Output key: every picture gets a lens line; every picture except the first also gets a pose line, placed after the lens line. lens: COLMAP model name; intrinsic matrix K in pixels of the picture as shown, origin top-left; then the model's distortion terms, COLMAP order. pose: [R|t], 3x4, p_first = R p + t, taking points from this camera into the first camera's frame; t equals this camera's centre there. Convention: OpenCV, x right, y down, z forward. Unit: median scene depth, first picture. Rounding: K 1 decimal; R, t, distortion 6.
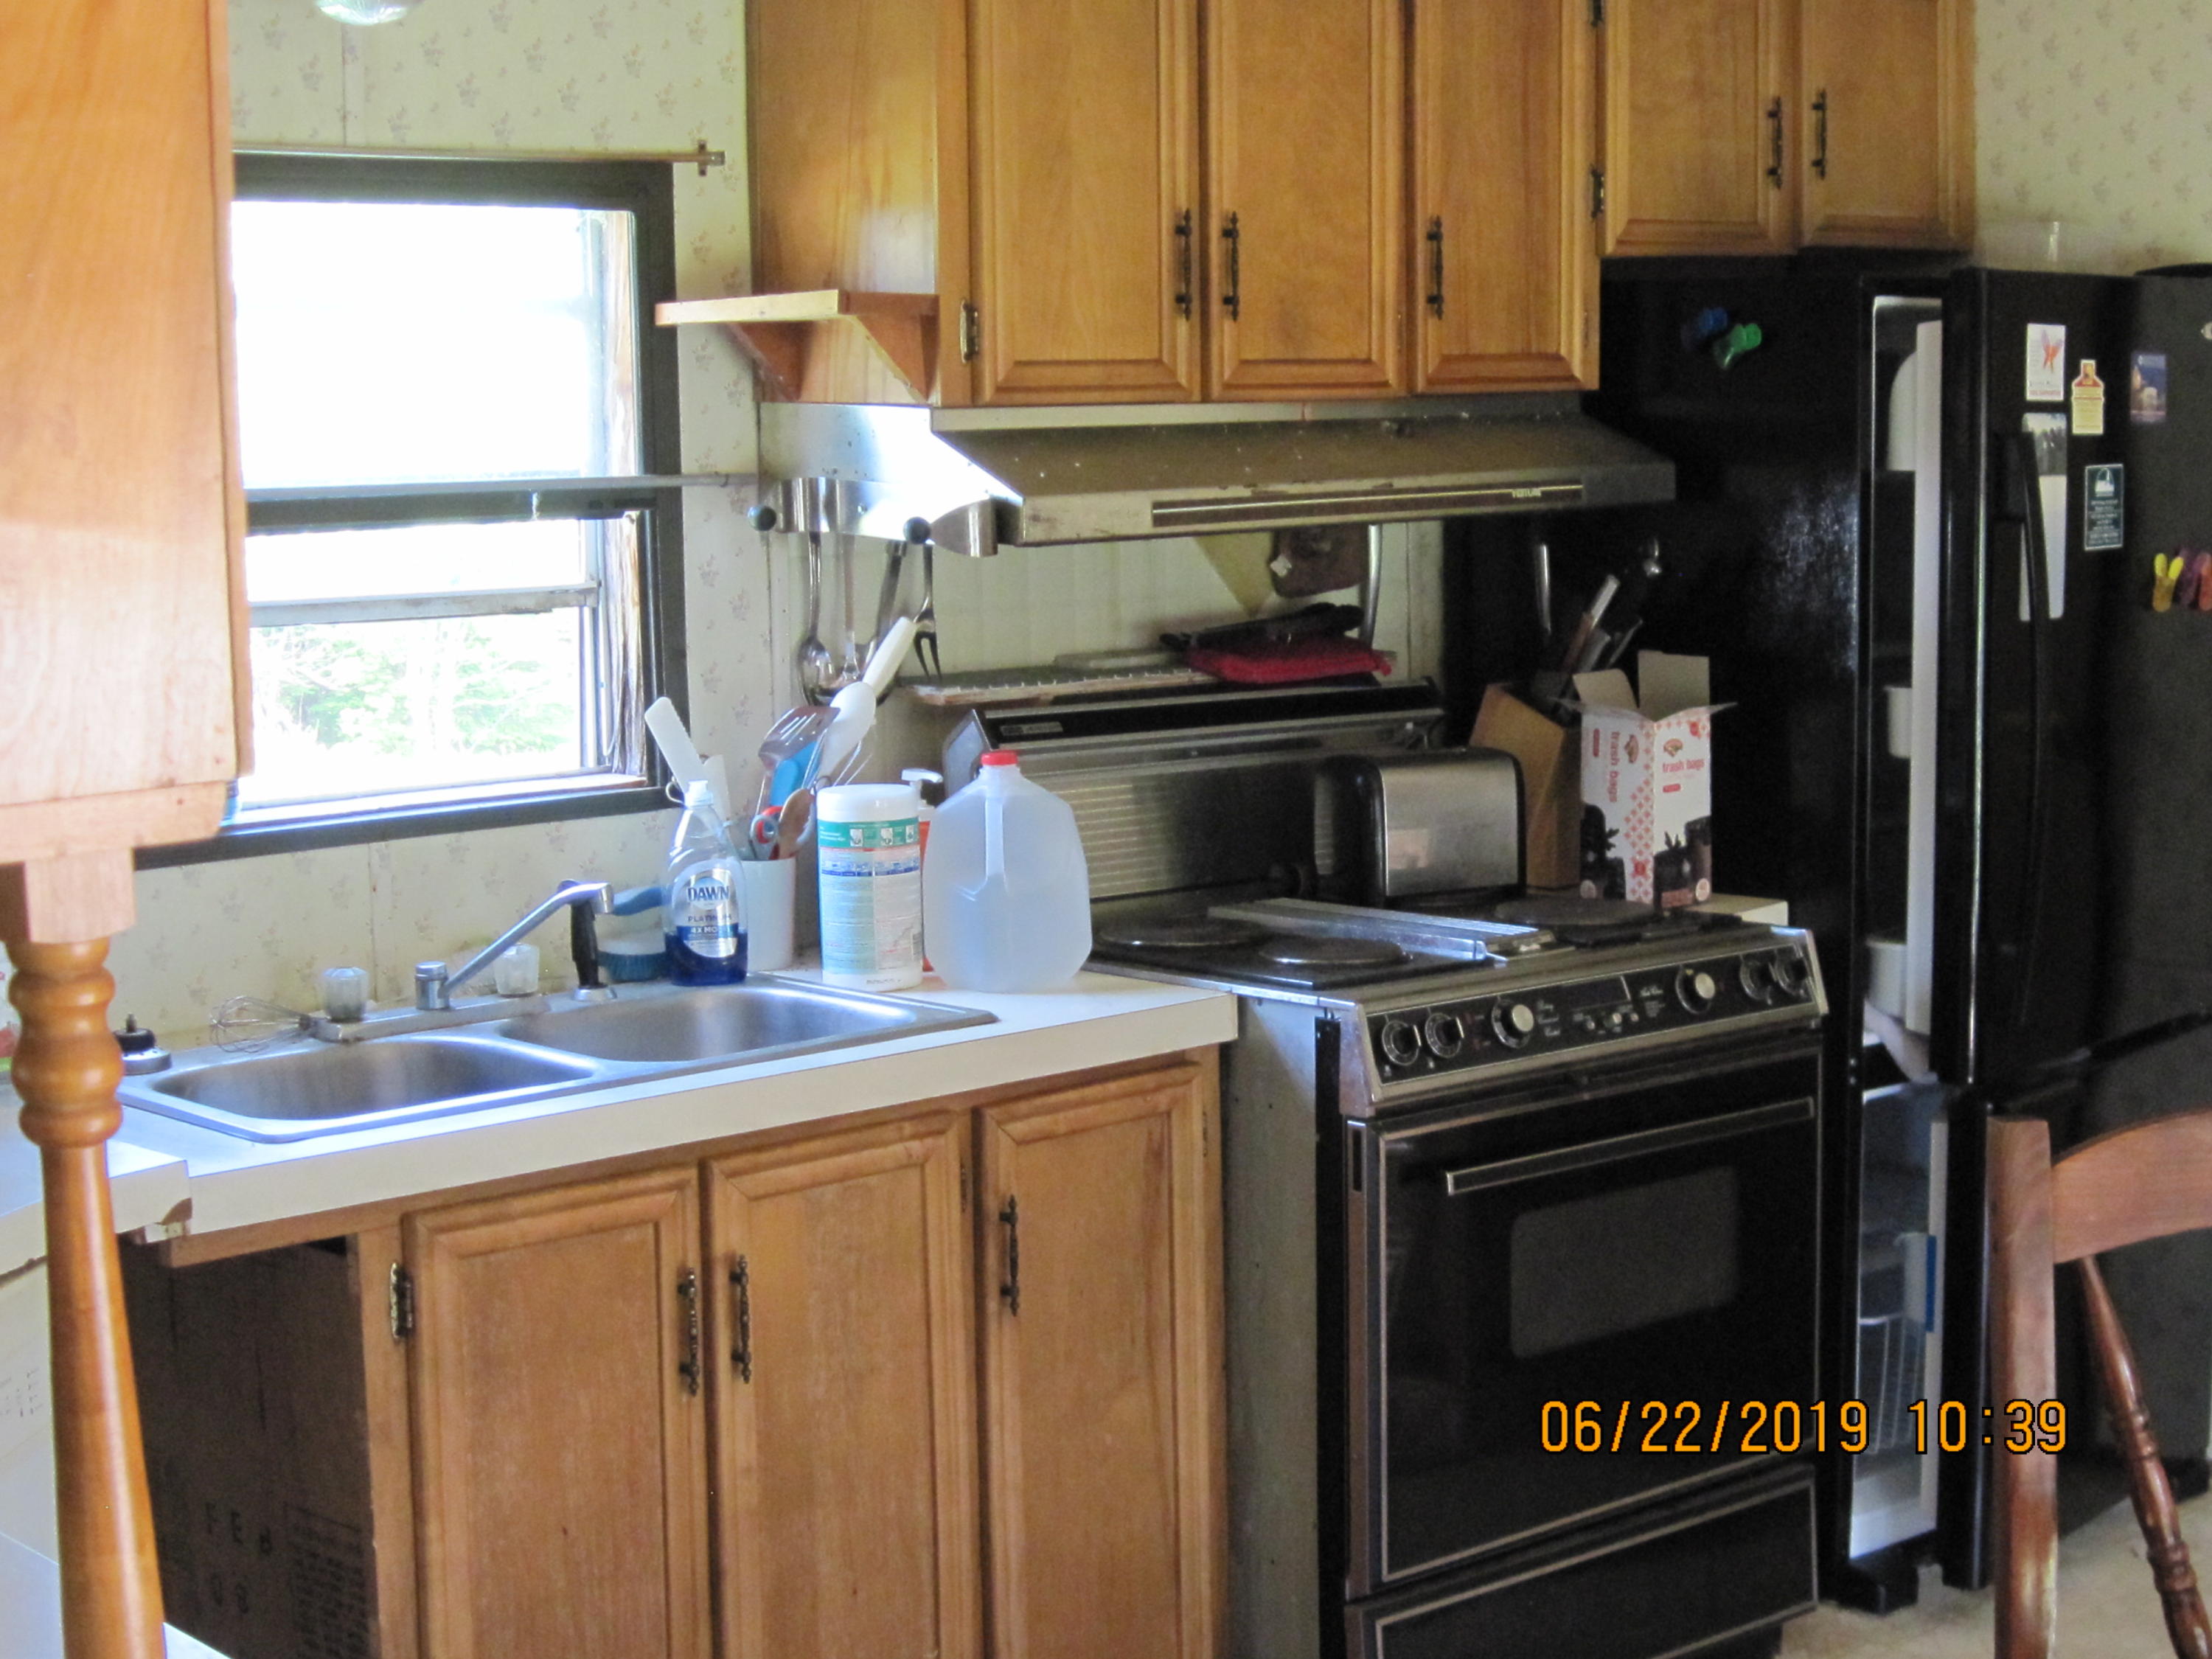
lens RADIAL K [[3532.9, 0, 1102.2], [0, 3532.9, 828.9], [0, 0, 1]] dist [-0.088399, 0.000000]
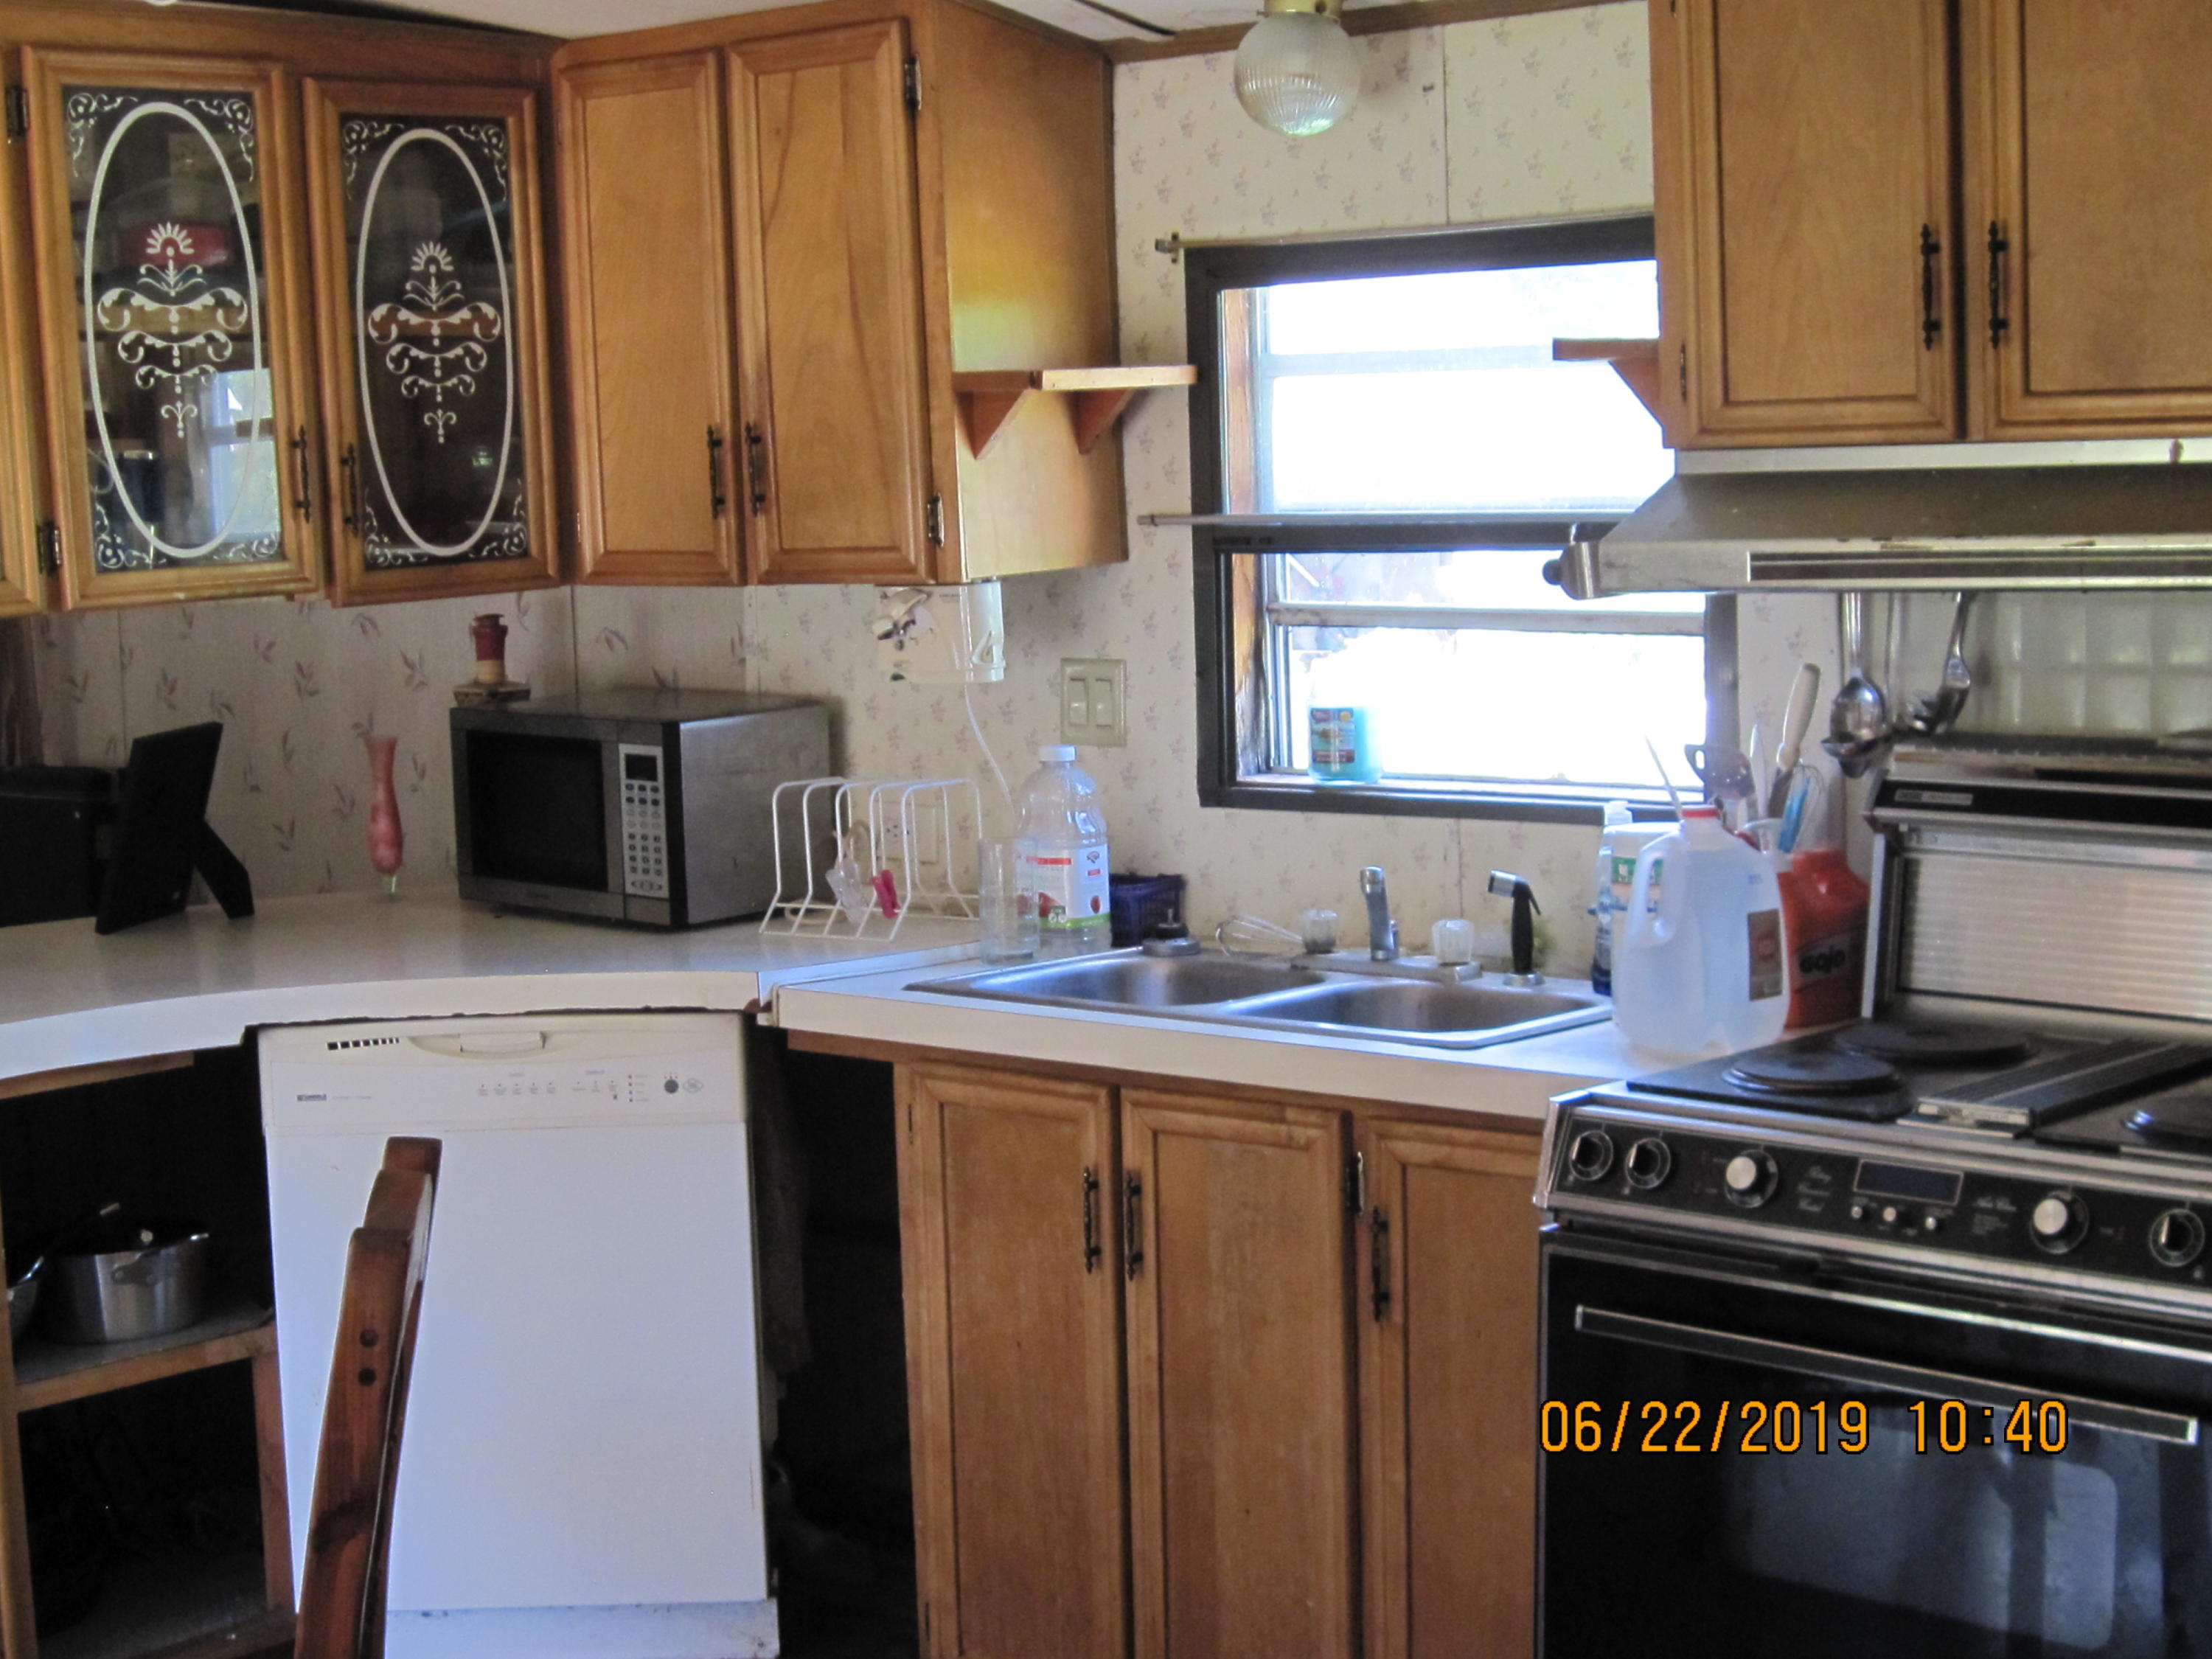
lens RADIAL K [[3532.9, 0, 1105.4], [0, 3532.9, 832.8], [0, 0, 1]] dist [-0.088399, 0.000000]
pose [[0.114214, 0.113557, -0.986945, 0.978656], [-0.098122, 0.989878, 0.102540, -0.104815], [0.988599, 0.085130, 0.124201, 0.773336]]
